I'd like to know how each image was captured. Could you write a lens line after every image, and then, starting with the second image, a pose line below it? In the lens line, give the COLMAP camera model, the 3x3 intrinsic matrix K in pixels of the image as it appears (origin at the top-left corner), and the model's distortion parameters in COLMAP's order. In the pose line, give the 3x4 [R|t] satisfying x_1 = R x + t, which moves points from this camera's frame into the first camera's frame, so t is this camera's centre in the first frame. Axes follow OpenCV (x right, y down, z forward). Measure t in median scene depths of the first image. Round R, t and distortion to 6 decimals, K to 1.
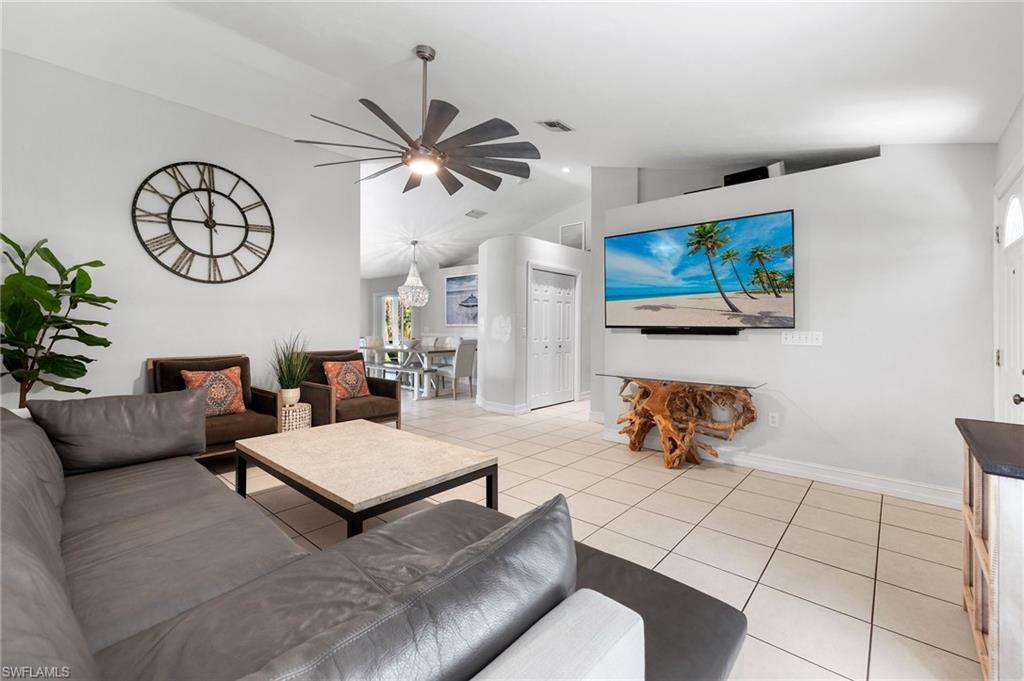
lens RADIAL K [[439.5, 0, 510.2], [0, 439.5, 325.3], [0, 0, 1]] dist [-0.000859, -0.000083]
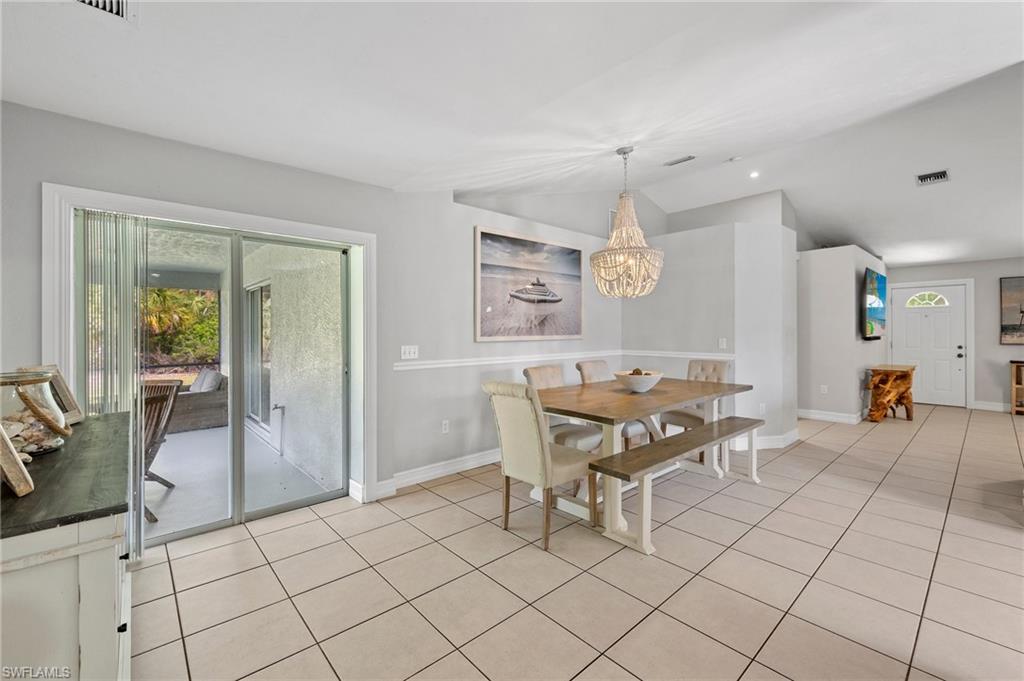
lens RADIAL K [[436.1, 0, 506.9], [0, 436.1, 330.7], [0, 0, 1]] dist [-0.001291, -0.000353]
pose [[0.119653, -0.007468, 0.992788, -1.277601], [0.001868, 0.999972, 0.007297, -0.026653], [-0.992814, 0.000981, 0.119663, 2.053840]]
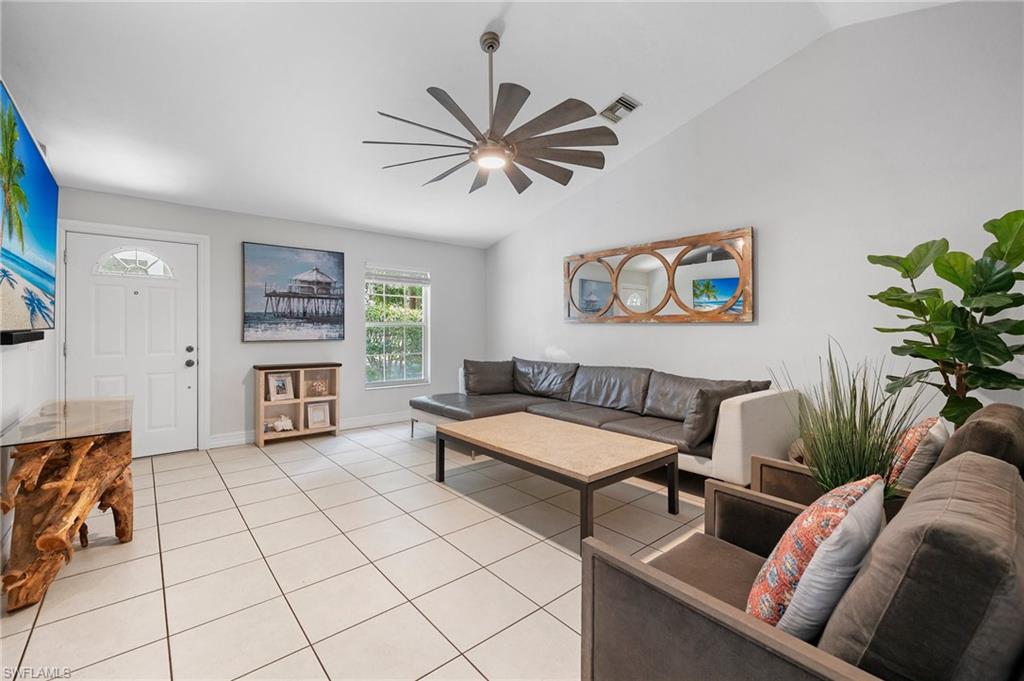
lens RADIAL K [[432.0, 0, 504.8], [0, 432.0, 326.1], [0, 0, 1]] dist [0.001231, 0.000212]
pose [[-0.988883, -0.007169, 0.148520, -0.240486], [-0.007977, 0.999956, -0.004848, -0.000484], [-0.148479, -0.005979, -0.988897, 1.376920]]
